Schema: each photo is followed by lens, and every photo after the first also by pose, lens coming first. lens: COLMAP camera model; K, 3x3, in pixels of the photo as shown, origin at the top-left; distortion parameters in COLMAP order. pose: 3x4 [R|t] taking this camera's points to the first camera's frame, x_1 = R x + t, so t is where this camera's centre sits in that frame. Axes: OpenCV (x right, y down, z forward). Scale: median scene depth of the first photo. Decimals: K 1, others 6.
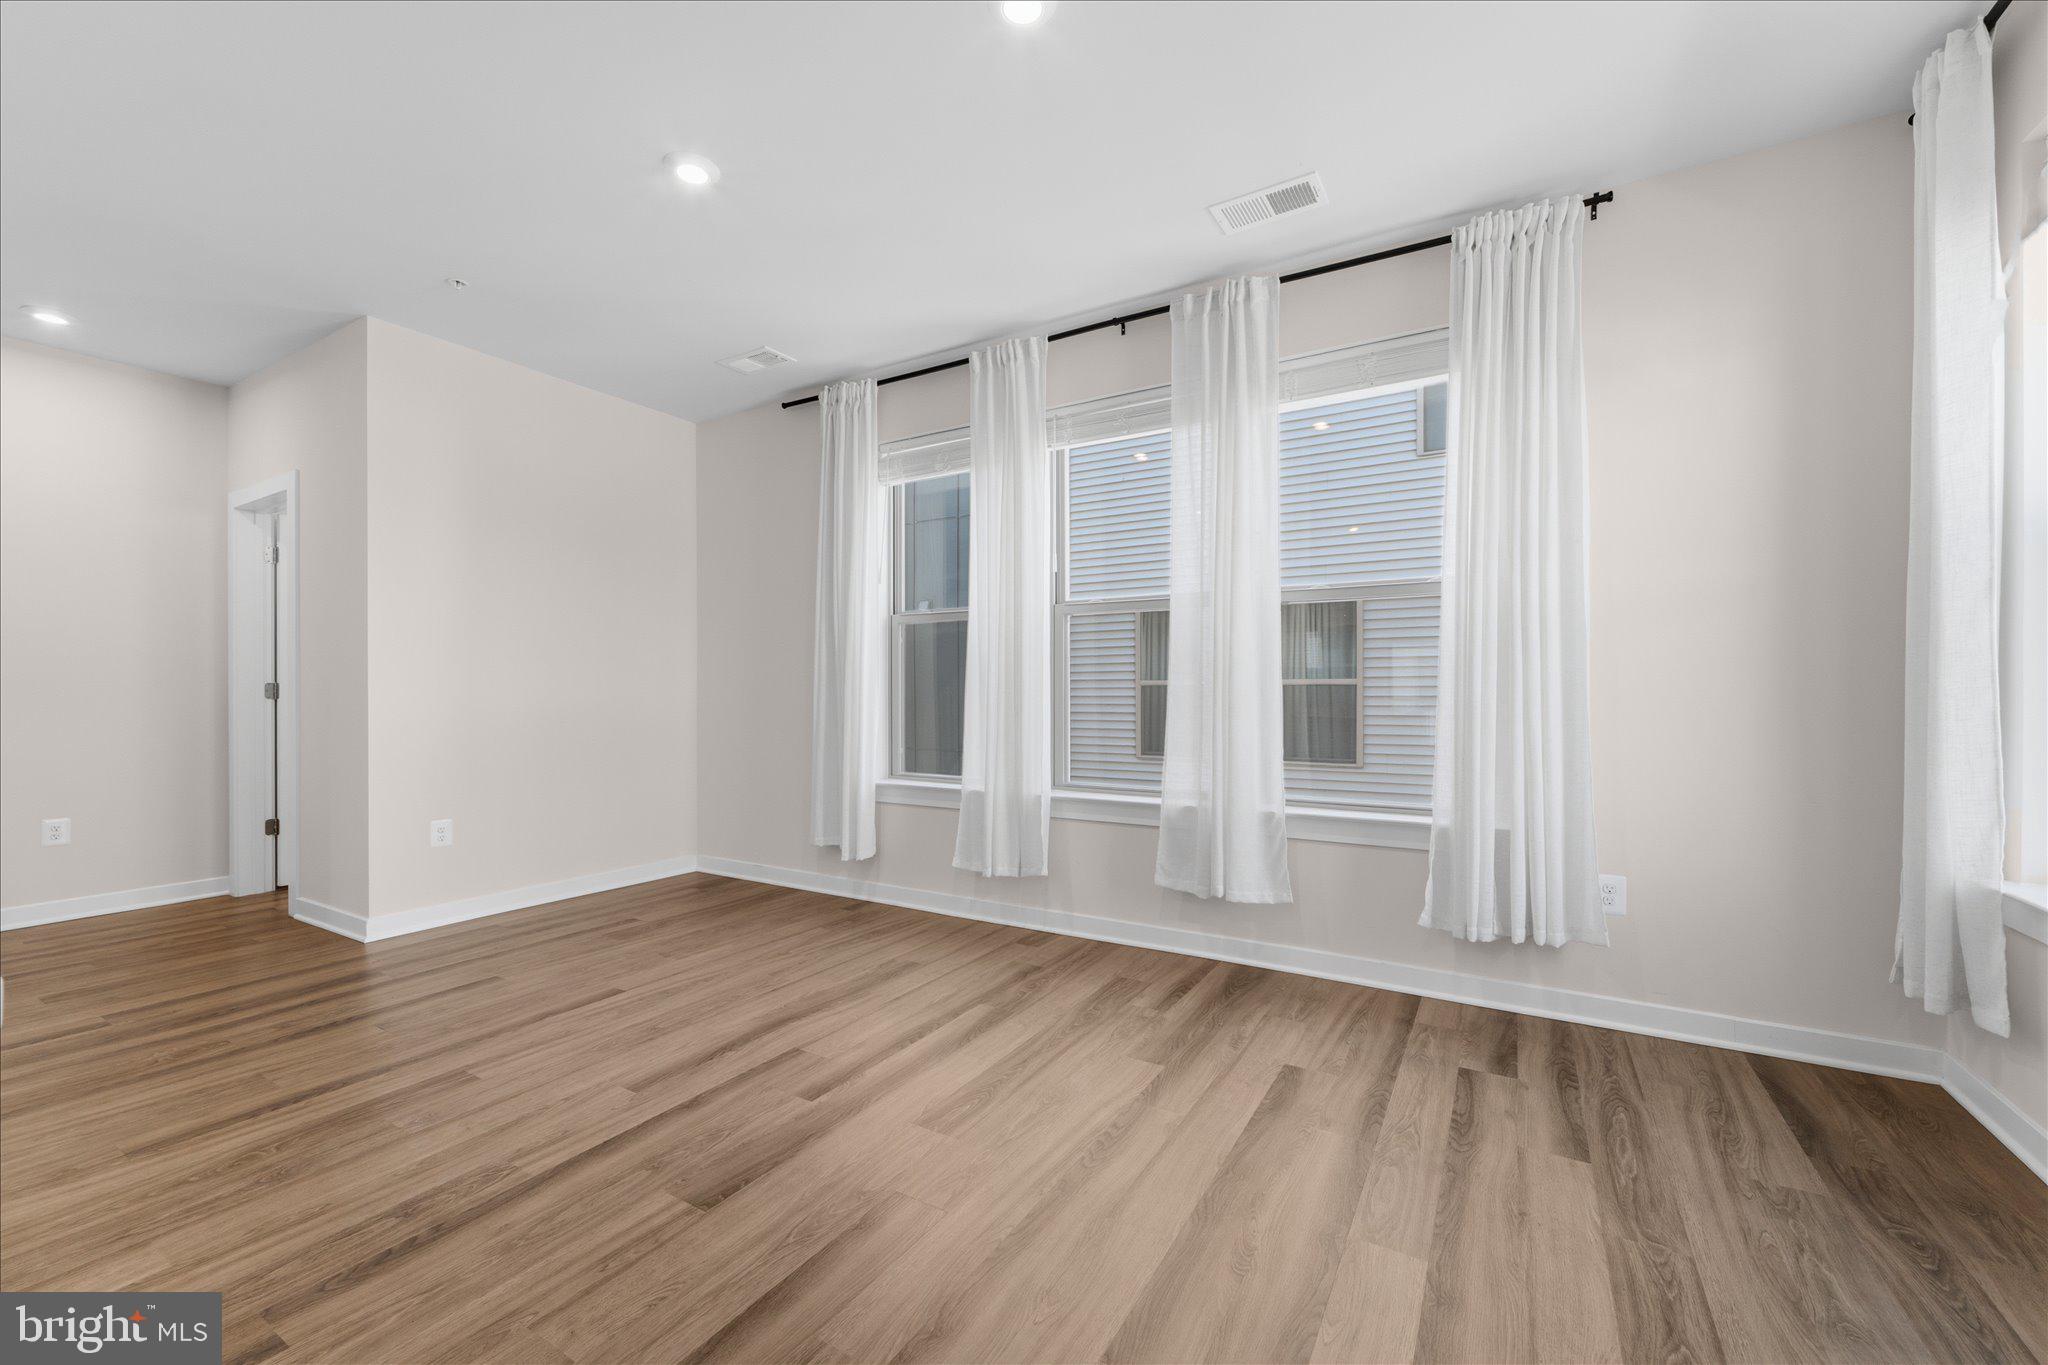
lens RADIAL K [[815.3, 0, 1027.0], [0, 815.3, 700.6], [0, 0, 1]] dist [0.000234, -0.001429]
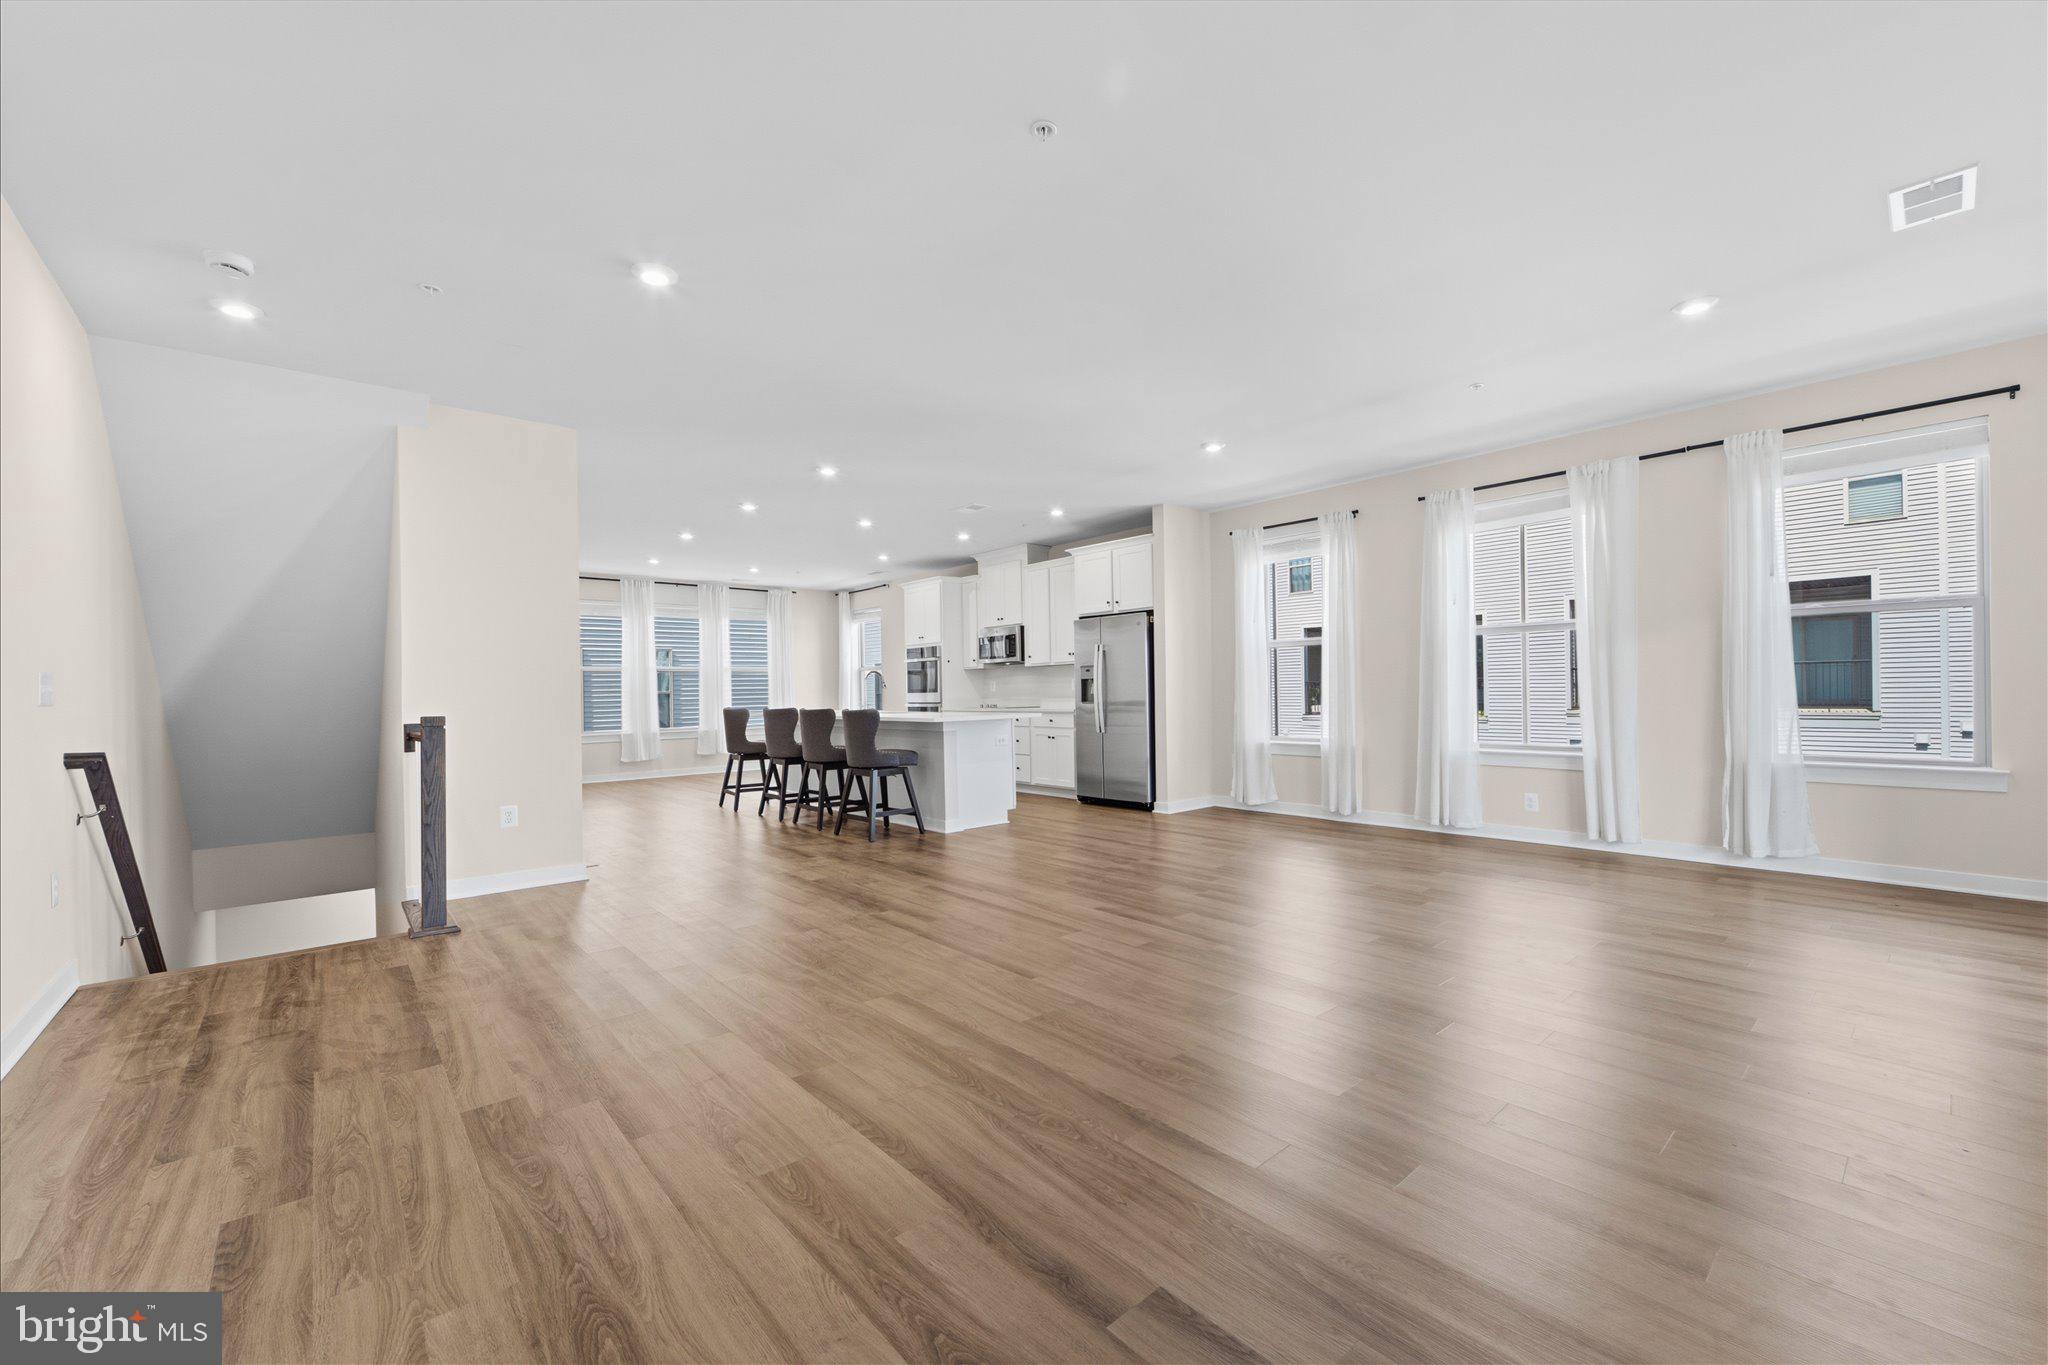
lens RADIAL K [[815.3, 0, 1029.0], [0, 815.3, 699.6], [0, 0, 1]] dist [0.000234, -0.001429]
pose [[0.324308, -0.015518, 0.945824, -3.268317], [0.027652, 0.999594, 0.006918, 0.017194], [-0.945547, 0.023910, 0.324605, -1.774245]]
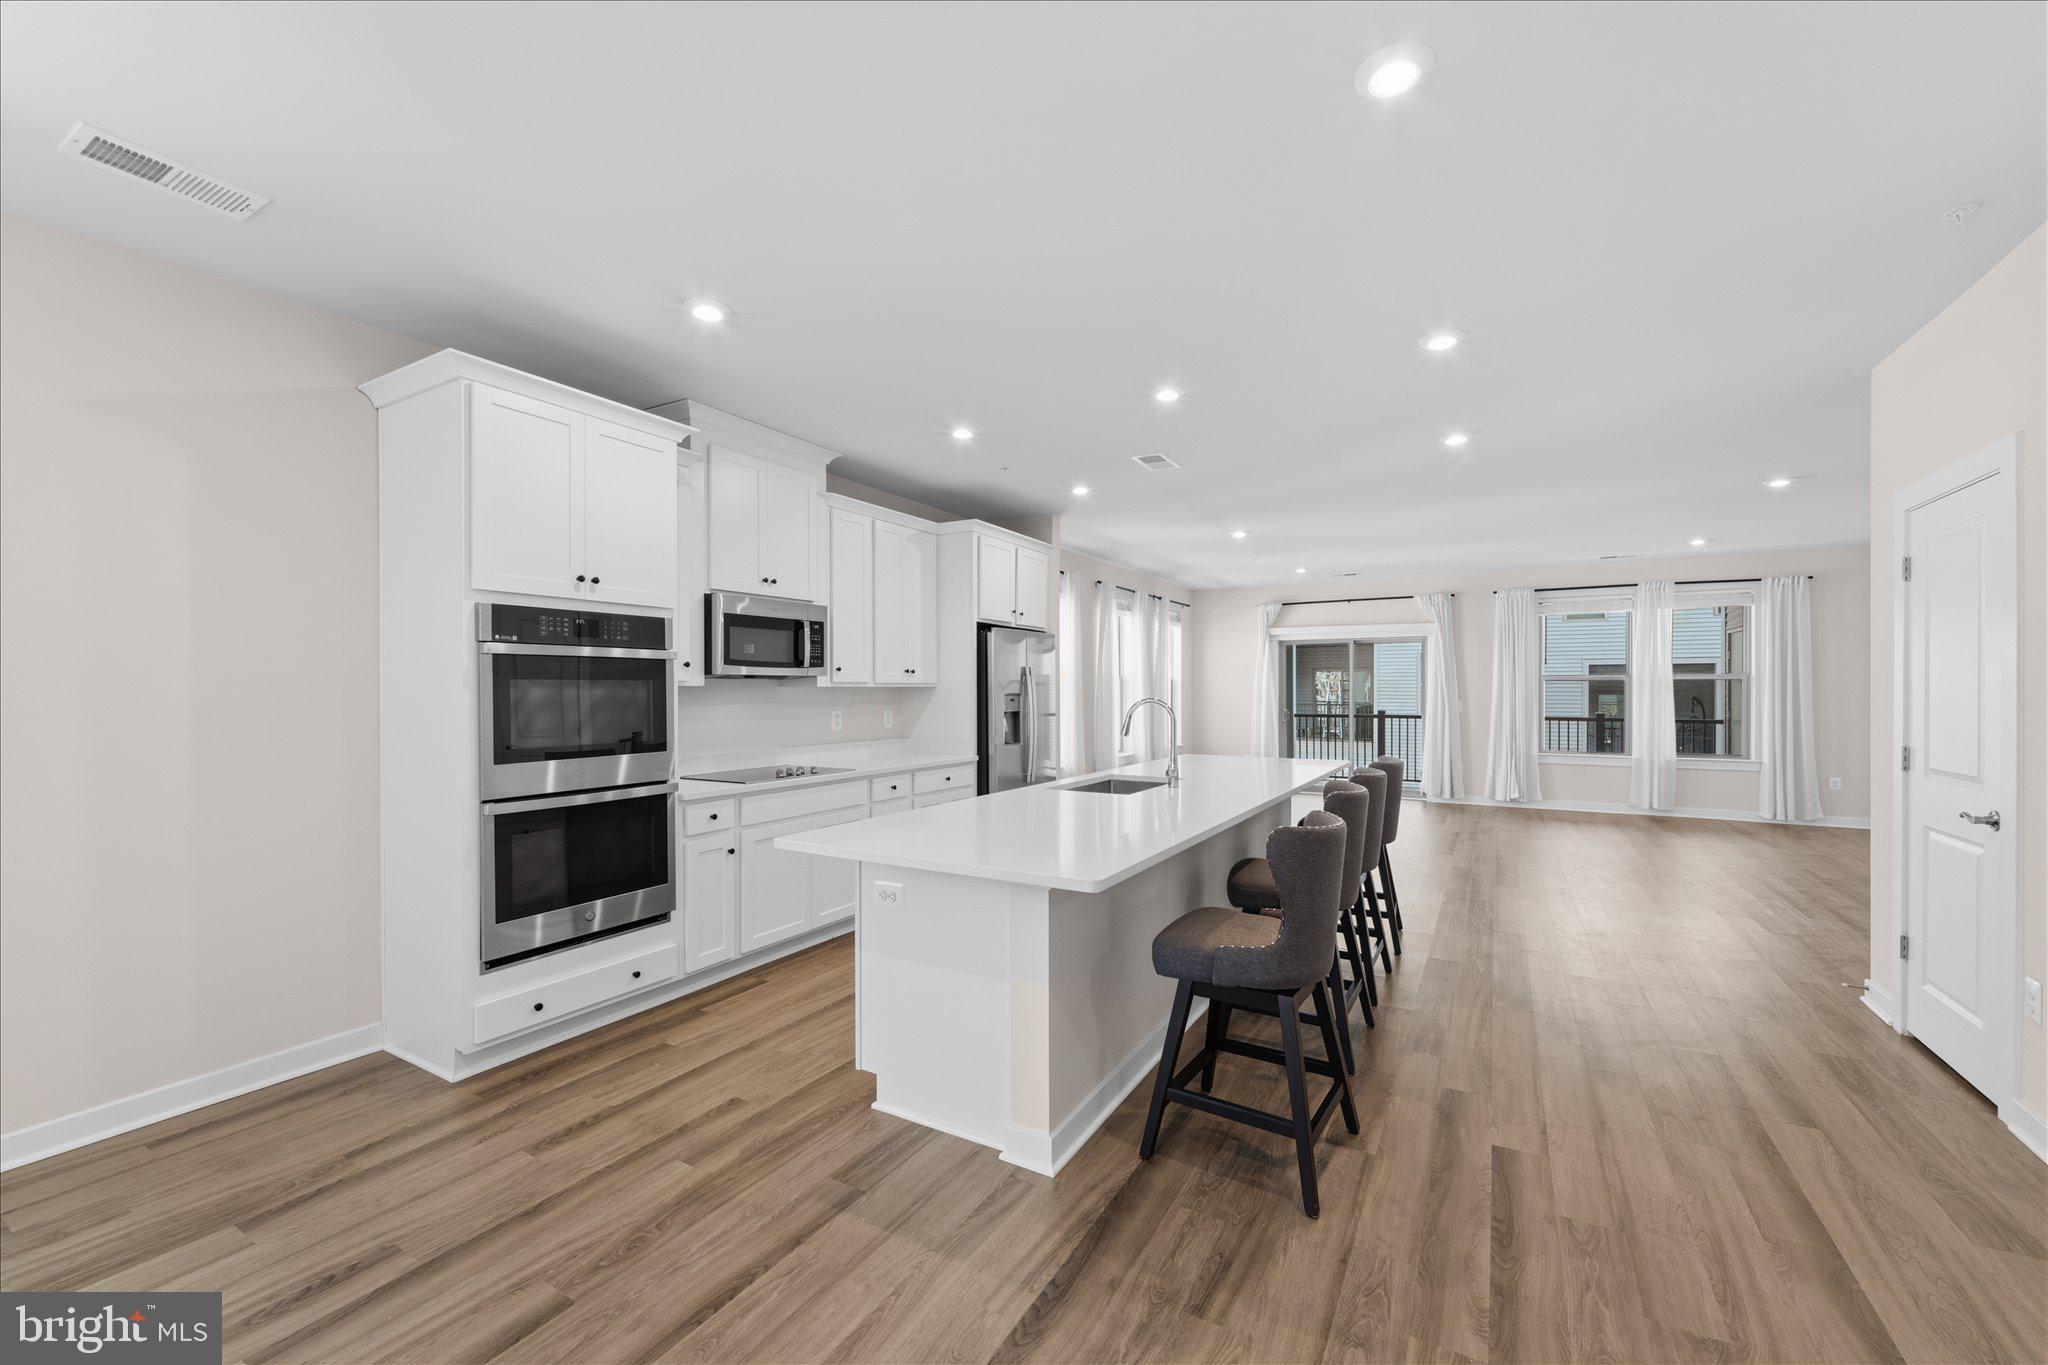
lens RADIAL K [[815.3, 0, 1026.1], [0, 815.3, 692.7], [0, 0, 1]] dist [0.000234, -0.001429]
pose [[-0.999959, 0.001799, -0.008892, -0.496868], [0.001662, 0.999881, 0.015304, -0.110930], [0.008918, 0.015289, -0.999843, 1.075819]]
